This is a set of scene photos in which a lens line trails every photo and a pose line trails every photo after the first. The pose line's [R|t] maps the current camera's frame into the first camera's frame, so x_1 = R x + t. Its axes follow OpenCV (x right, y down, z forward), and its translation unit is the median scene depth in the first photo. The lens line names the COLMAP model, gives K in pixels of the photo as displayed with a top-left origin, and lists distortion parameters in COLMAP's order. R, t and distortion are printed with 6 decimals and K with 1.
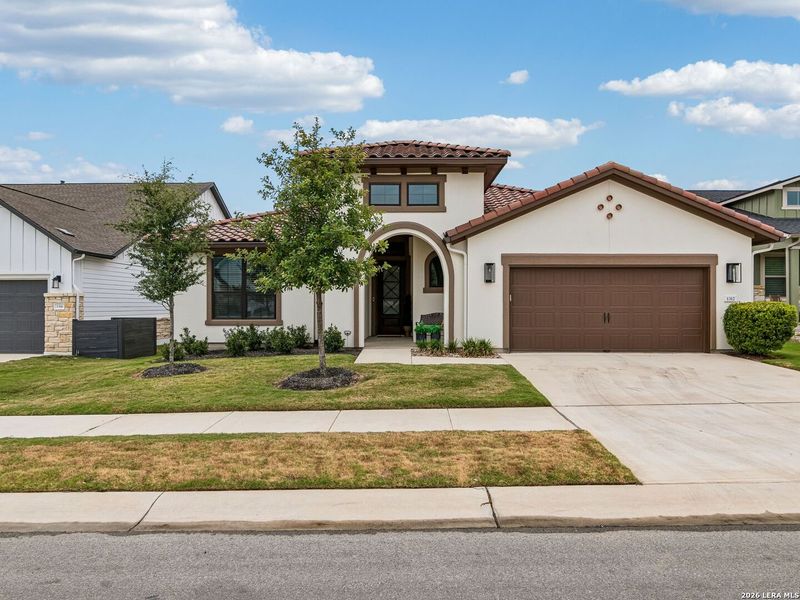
lens RADIAL K [[479.3, 0, 400.5], [0, 479.3, 299.3], [0, 0, 1]] dist [-0.013027, -0.005970]
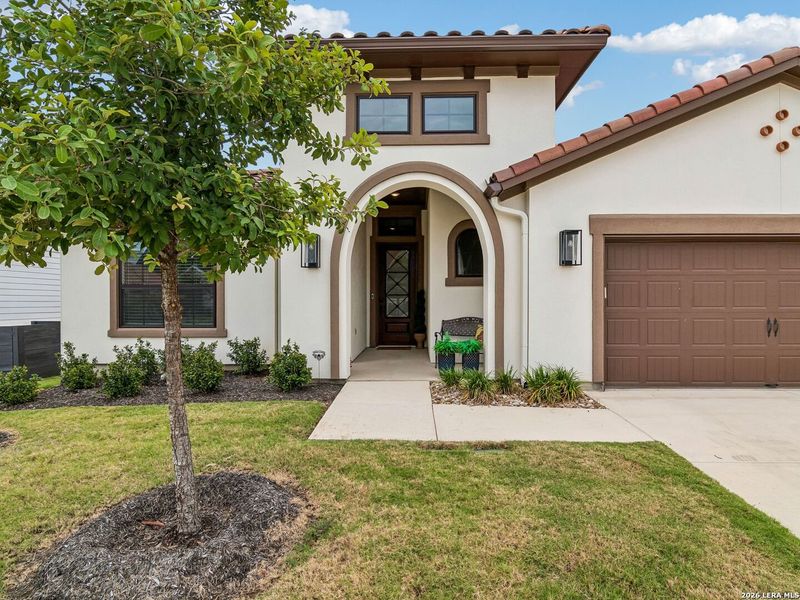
lens RADIAL K [[546.6, 0, 397.6], [0, 546.6, 302.5], [0, 0, 1]] dist [-0.027499, -0.003787]
pose [[0.999782, -0.001623, -0.020812, -0.002145], [0.001853, 0.999937, 0.011080, 0.000884], [0.020793, -0.011116, 0.999722, 0.344739]]
